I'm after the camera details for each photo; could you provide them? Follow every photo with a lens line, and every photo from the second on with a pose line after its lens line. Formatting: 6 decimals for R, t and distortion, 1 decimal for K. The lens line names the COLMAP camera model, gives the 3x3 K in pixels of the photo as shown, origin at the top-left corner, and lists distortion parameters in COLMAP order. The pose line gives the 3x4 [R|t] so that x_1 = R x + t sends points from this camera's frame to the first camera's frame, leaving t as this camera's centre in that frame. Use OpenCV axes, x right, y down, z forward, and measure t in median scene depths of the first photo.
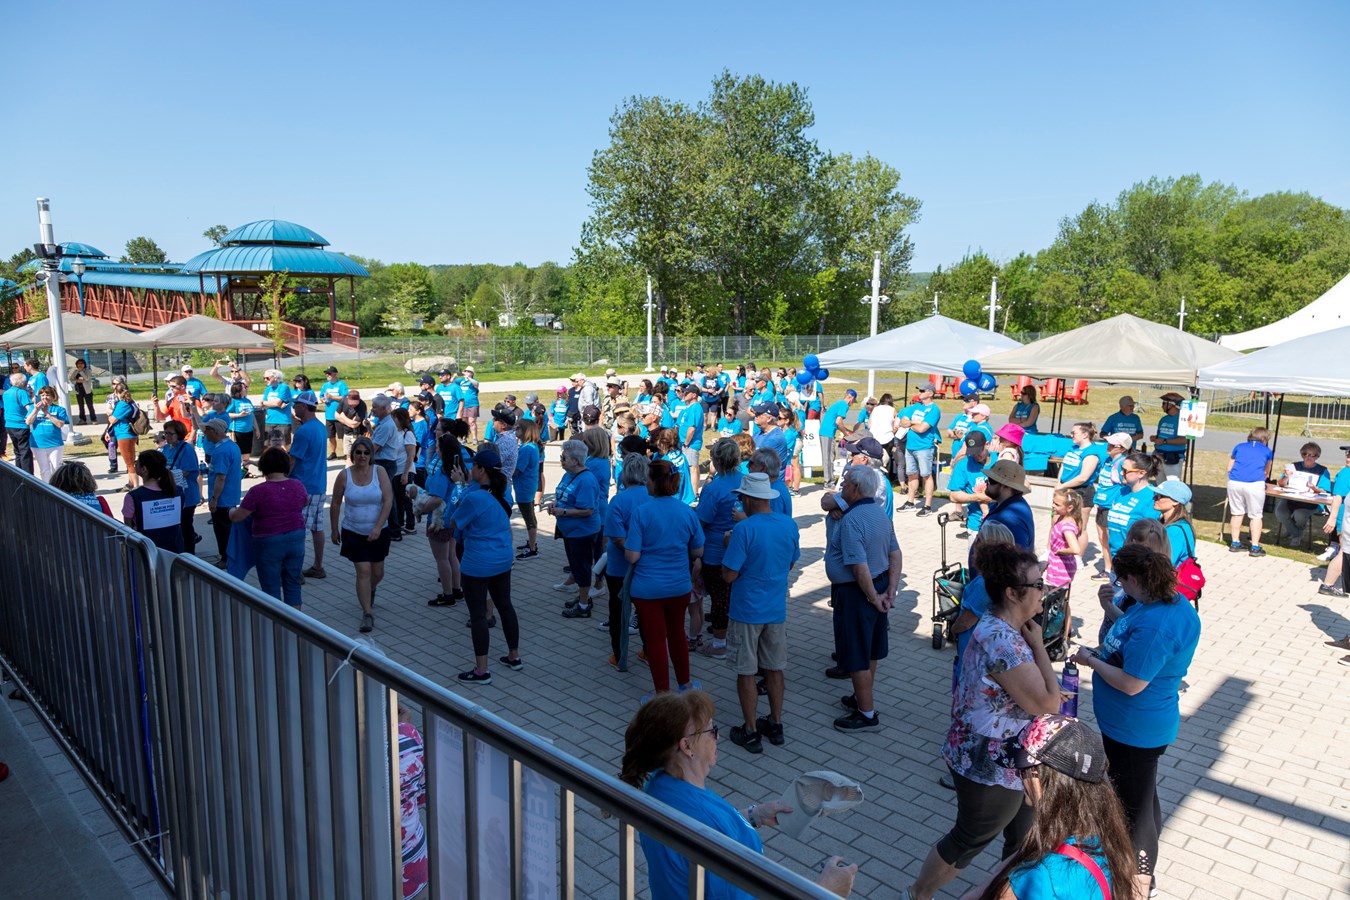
lens RADIAL K [[908.2, 0, 675.0], [0, 908.2, 450.0], [0, 0, 1]] dist [-0.002421, 0.001663]
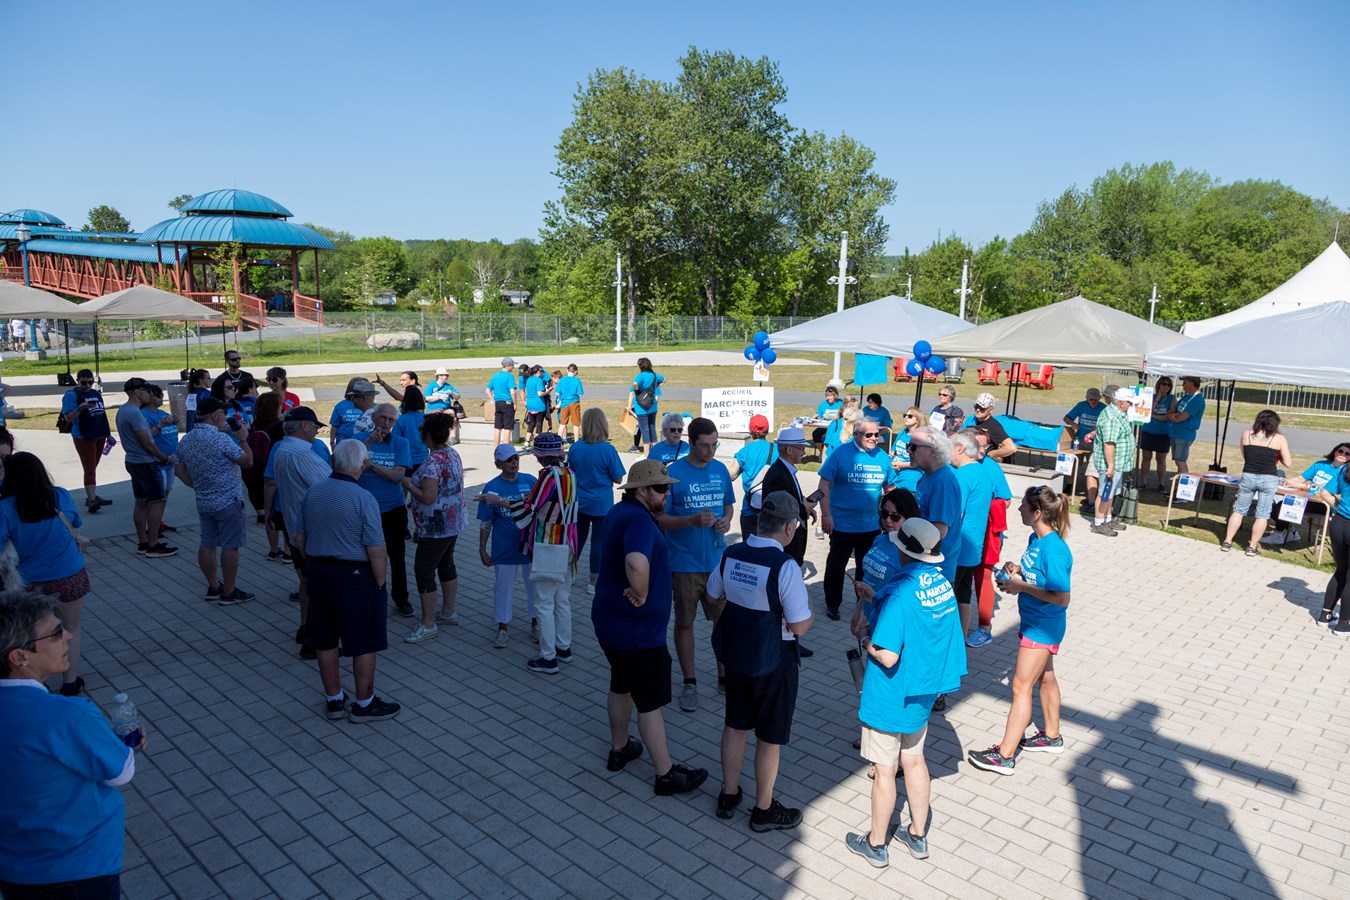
lens RADIAL K [[909.3, 0, 675.0], [0, 909.3, 450.0], [0, 0, 1]] dist [0.000230, -0.000558]
pose [[0.999610, 0.010954, 0.025700, 0.008217], [-0.011509, 0.999701, 0.021563, -0.000093], [-0.025456, -0.021851, 0.999437, 0.005356]]
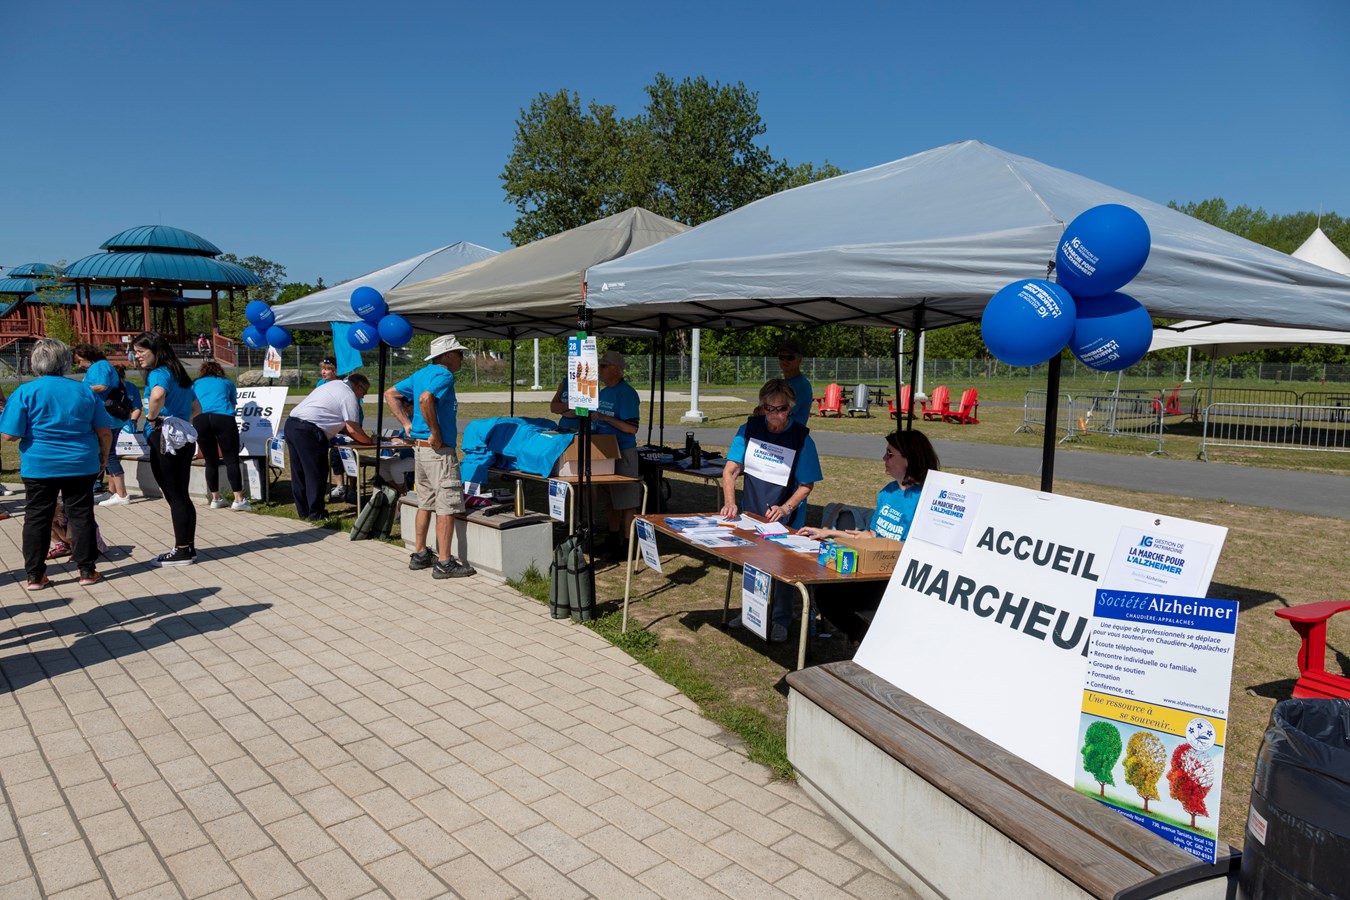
lens RADIAL K [[906.6, 0, 675.0], [0, 906.6, 450.0], [0, 0, 1]] dist [0.004111, 0.000101]
pose [[0.998918, 0.012207, -0.044884, 0.122314], [-0.013983, 0.999123, -0.039466, 0.004583], [0.044363, 0.040051, 0.998212, 0.100666]]
